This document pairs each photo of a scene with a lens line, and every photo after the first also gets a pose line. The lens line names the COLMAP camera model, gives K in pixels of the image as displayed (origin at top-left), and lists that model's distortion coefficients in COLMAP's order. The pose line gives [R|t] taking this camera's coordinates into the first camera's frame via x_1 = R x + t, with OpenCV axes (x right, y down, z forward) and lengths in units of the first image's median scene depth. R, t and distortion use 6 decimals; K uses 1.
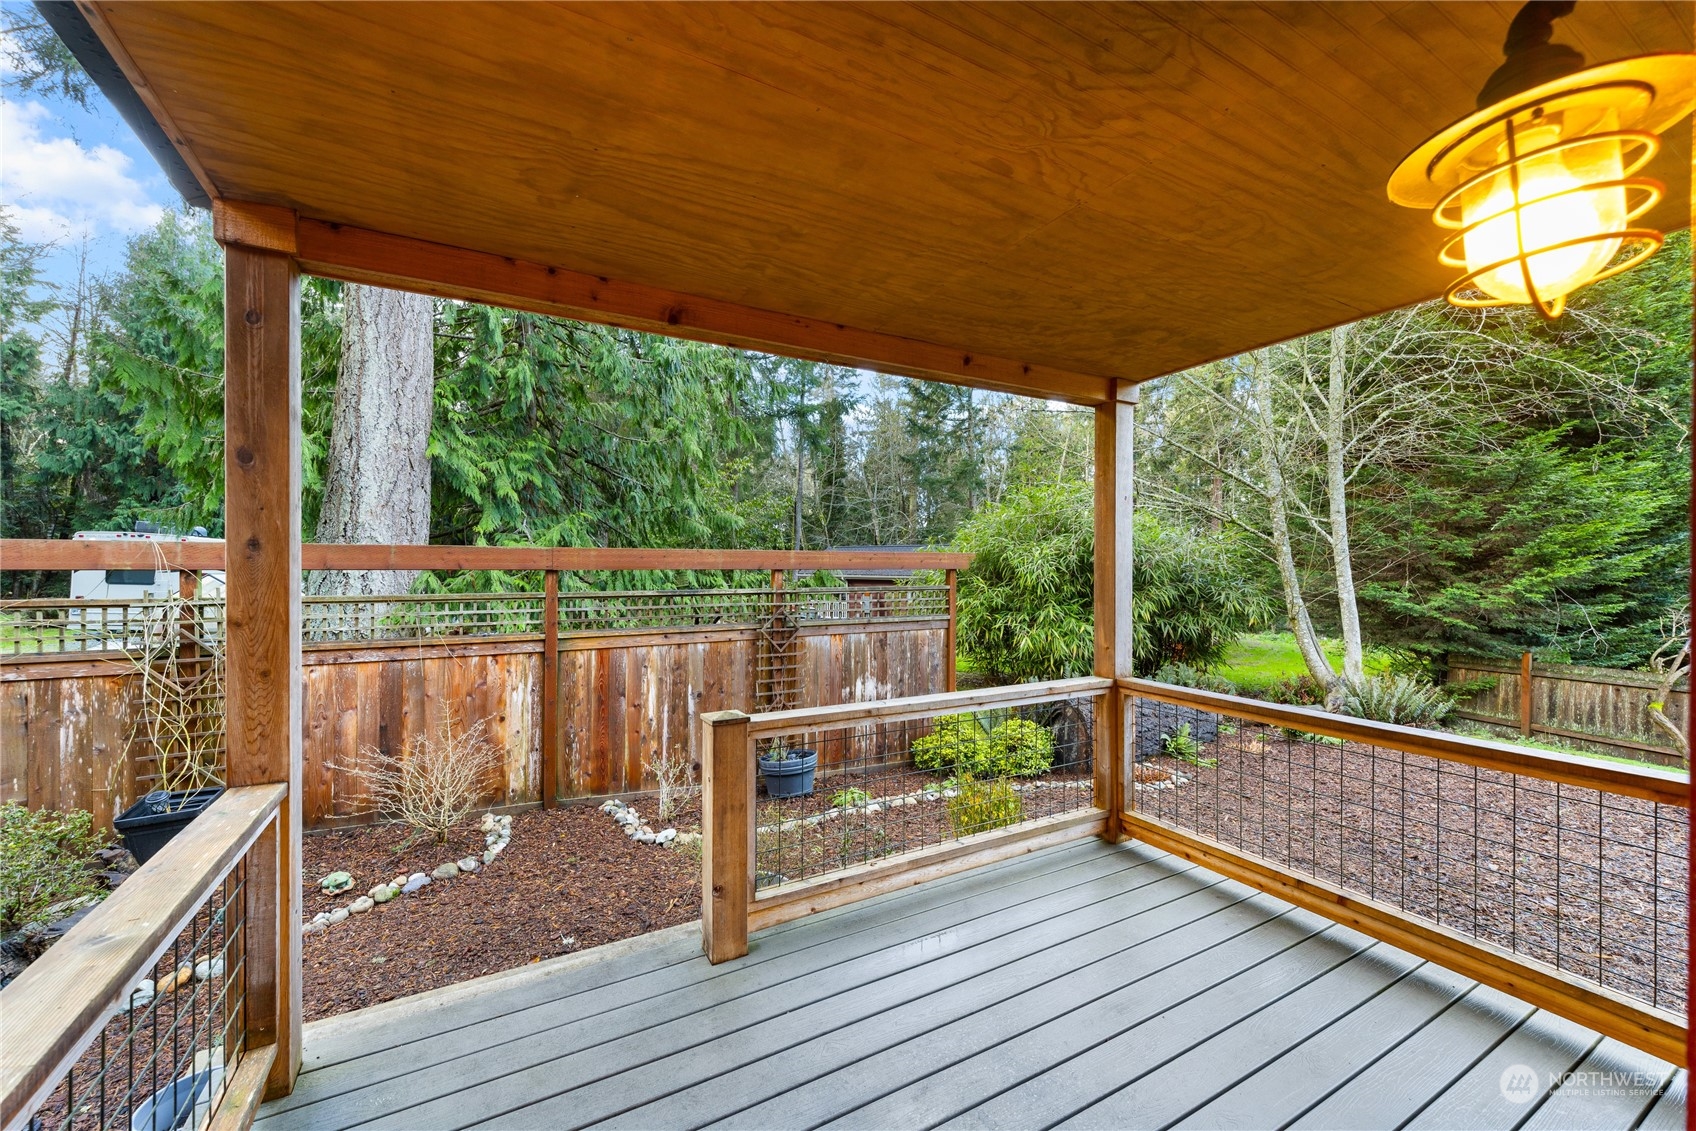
lens RADIAL K [[662.2, 0, 854.4], [0, 662.2, 564.9], [0, 0, 1]] dist [0.001693, -0.000545]
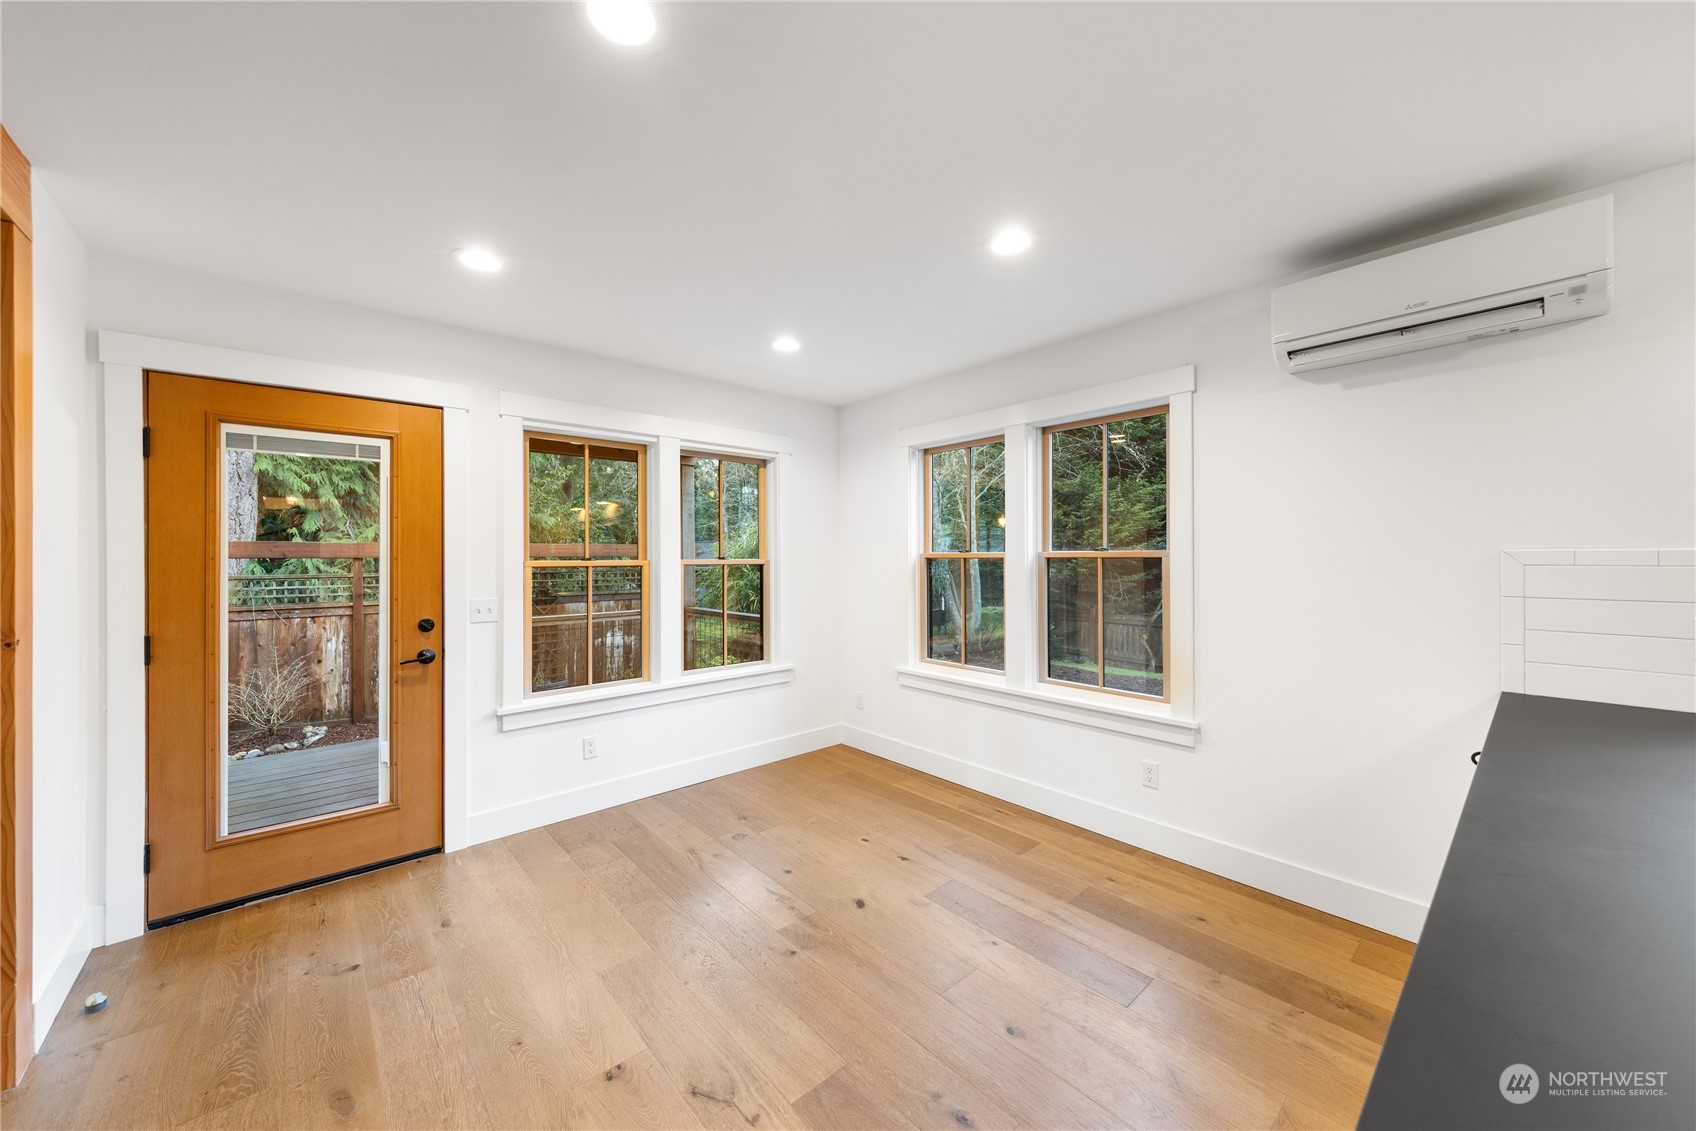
lens RADIAL K [[617.8, 0, 843.3], [0, 617.8, 553.6], [0, 0, 1]] dist [0.005655, -0.000664]
pose [[0.981265, -0.010580, 0.192373, 0.325675], [0.011865, 0.999914, -0.005532, 0.018033], [-0.192298, 0.007711, 0.981306, -0.538782]]
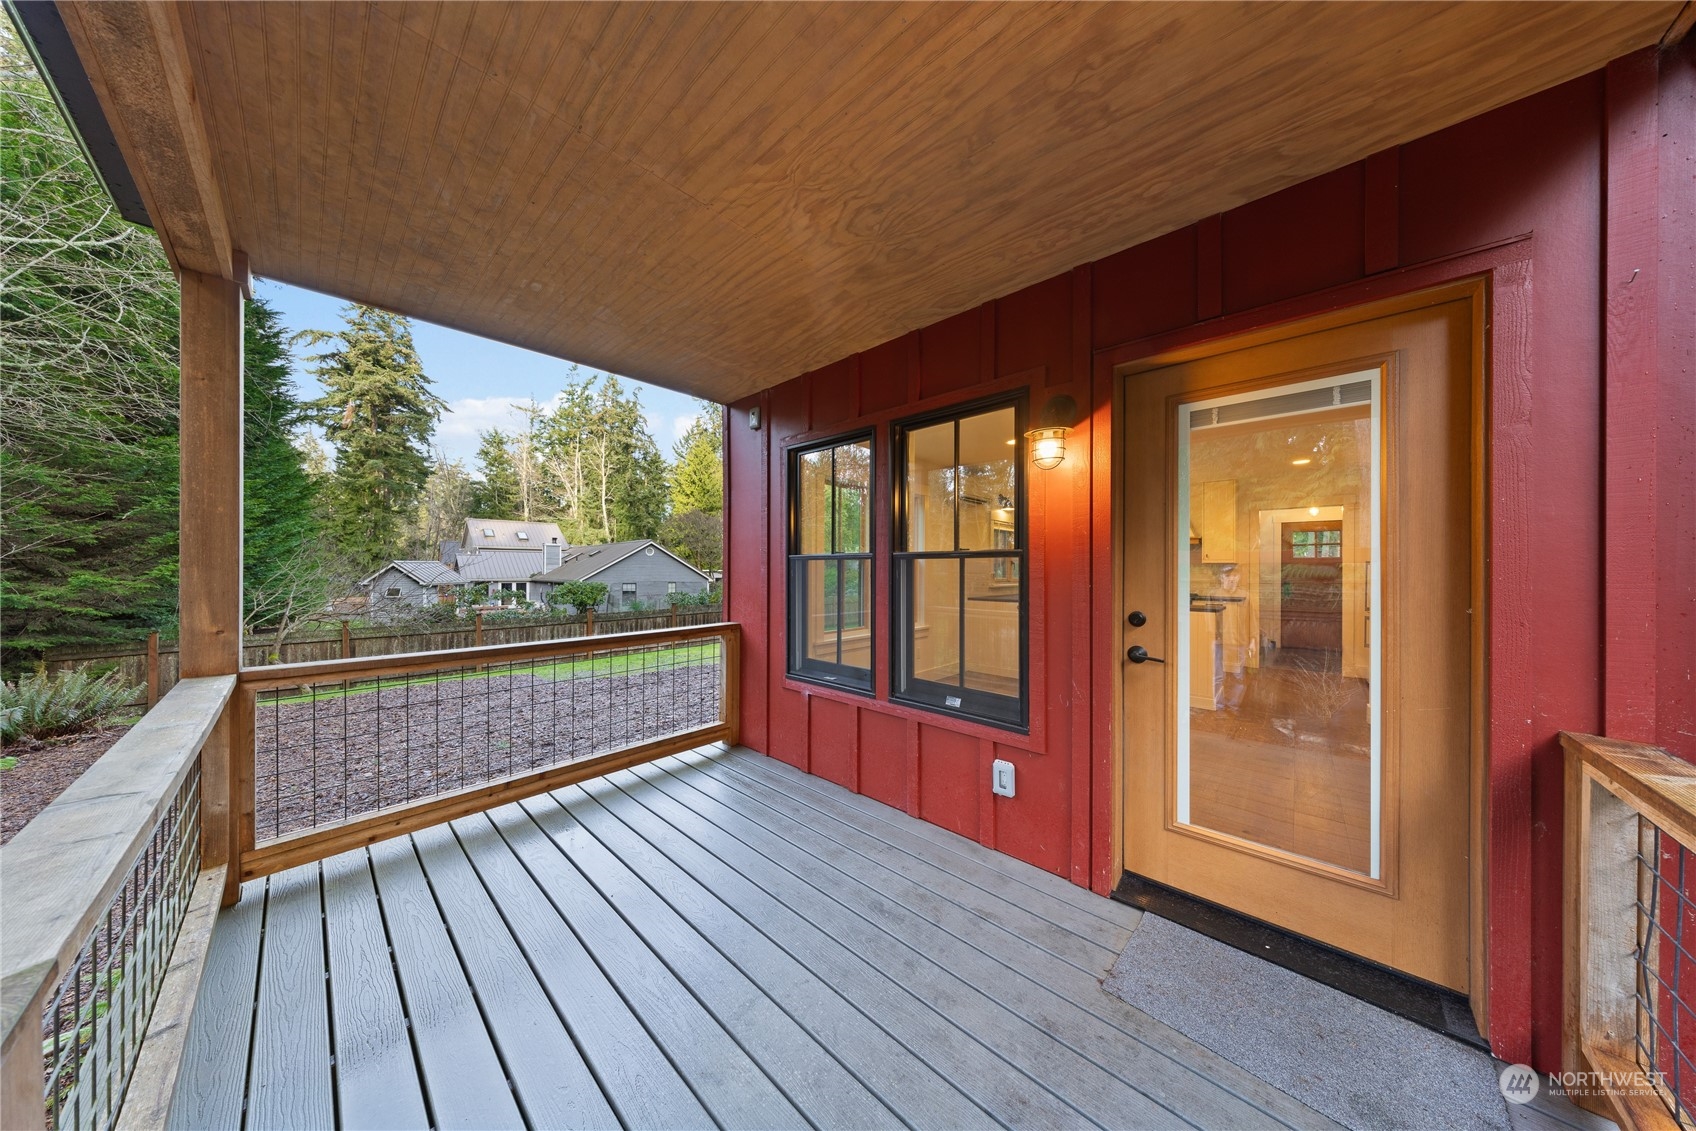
lens RADIAL K [[465.3, 0, 856.3], [0, 465.3, 565.9], [0, 0, 1]] dist [0.000386, 0.000008]
pose [[-0.289782, -0.006024, 0.957074, -0.162625], [-0.005352, 0.999975, 0.004673, 0.029556], [-0.957078, -0.003768, -0.289807, 0.291658]]
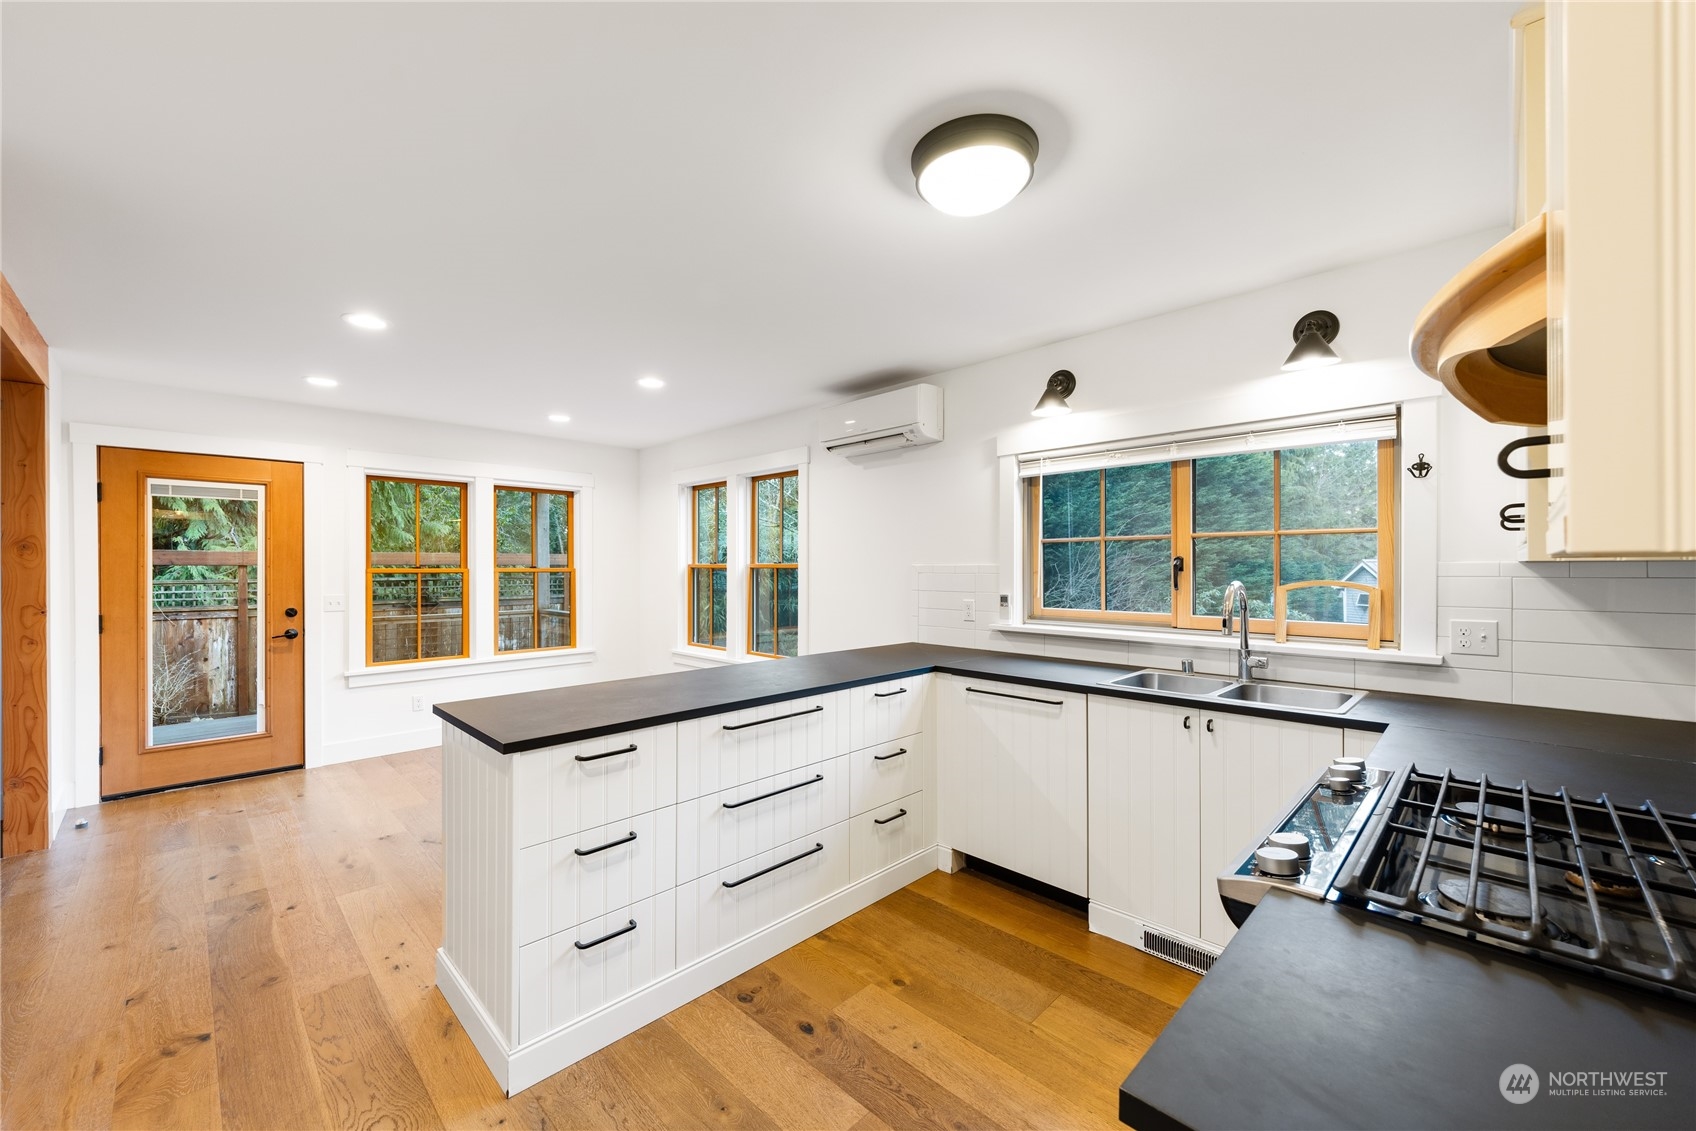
lens RADIAL K [[662.2, 0, 843.6], [0, 662.2, 568.3], [0, 0, 1]] dist [0.001693, -0.000545]
pose [[0.965134, -0.007511, 0.261650, 0.517254], [0.006860, 0.999971, 0.003400, 0.019008], [-0.261668, -0.001487, 0.965157, -0.911361]]
